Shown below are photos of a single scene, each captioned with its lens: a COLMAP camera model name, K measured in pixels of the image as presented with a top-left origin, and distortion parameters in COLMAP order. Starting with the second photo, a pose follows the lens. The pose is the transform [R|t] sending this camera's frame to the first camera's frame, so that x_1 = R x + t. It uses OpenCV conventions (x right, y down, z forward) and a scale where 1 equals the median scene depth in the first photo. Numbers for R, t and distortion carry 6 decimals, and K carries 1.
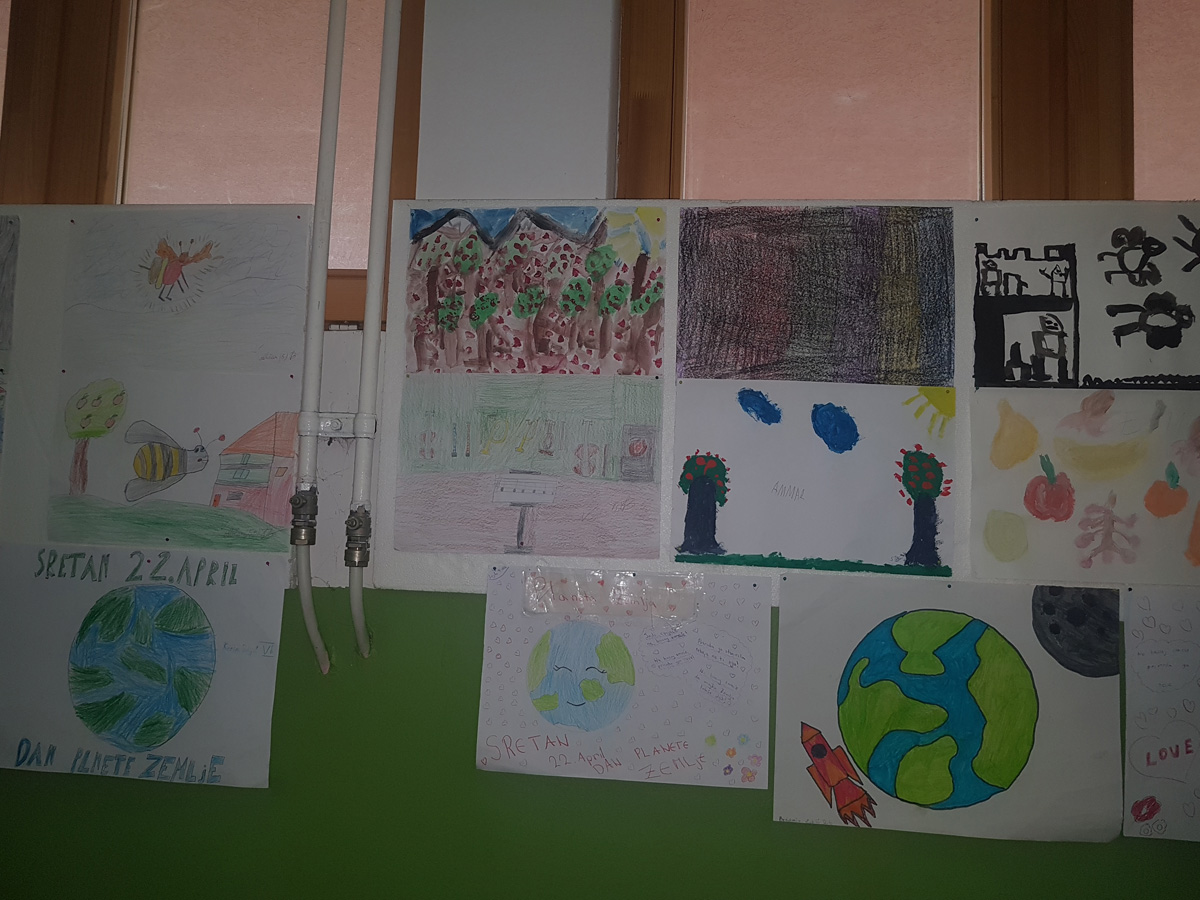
lens RADIAL K [[912.6, 0, 599.4], [0, 912.6, 470.5], [0, 0, 1]] dist [-0.006343, -0.000111]
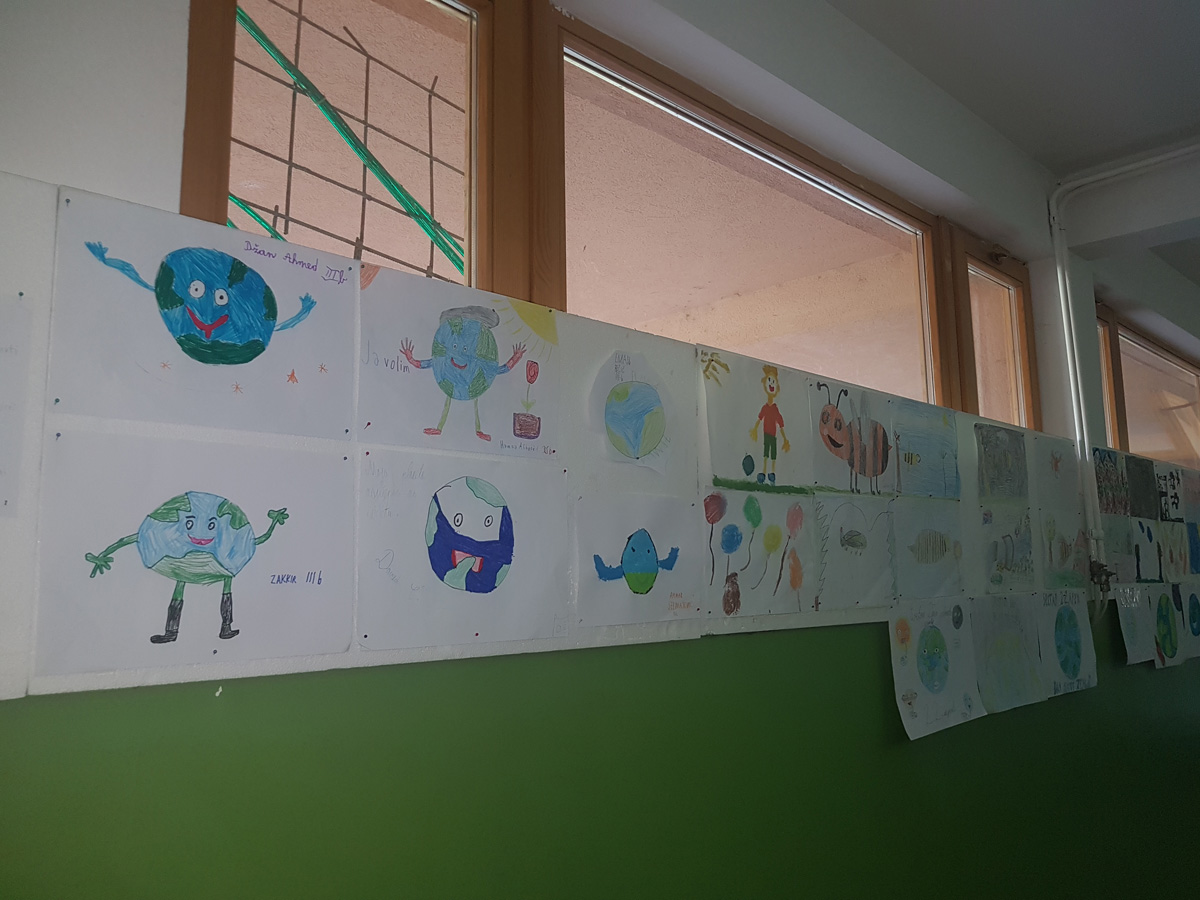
lens RADIAL K [[912.6, 0, 602.6], [0, 912.6, 445.4], [0, 0, 1]] dist [-0.006343, -0.000111]
pose [[0.650711, 0.061890, 0.756799, -3.124000], [-0.030011, 0.997990, -0.055809, -0.116313], [-0.758732, 0.013603, 0.651261, 0.415976]]
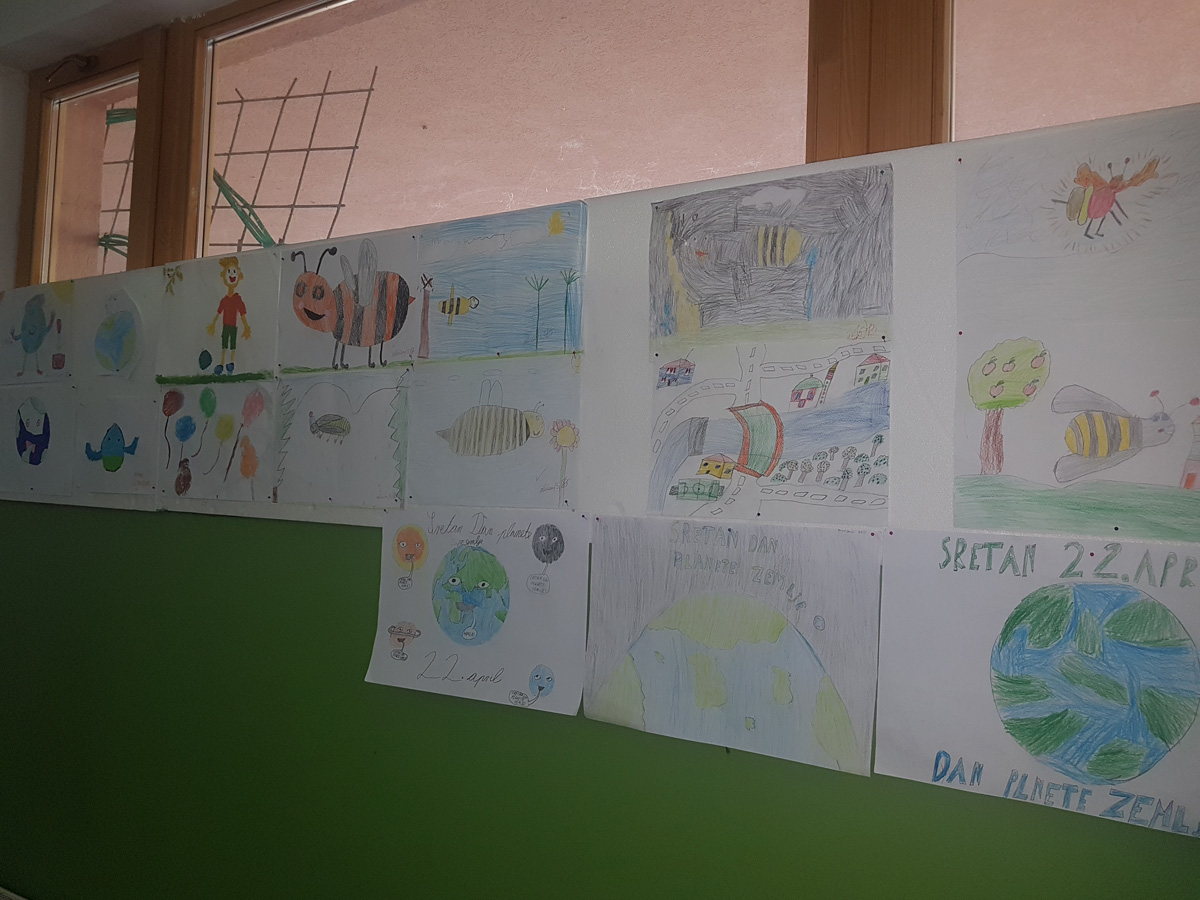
lens RADIAL K [[912.6, 0, 602.8], [0, 912.6, 453.8], [0, 0, 1]] dist [-0.006343, -0.000111]
pose [[0.903314, -0.018516, -0.428580, -0.722614], [0.027733, 0.999499, 0.015270, -0.022665], [0.428083, -0.025680, 0.903375, 0.085985]]
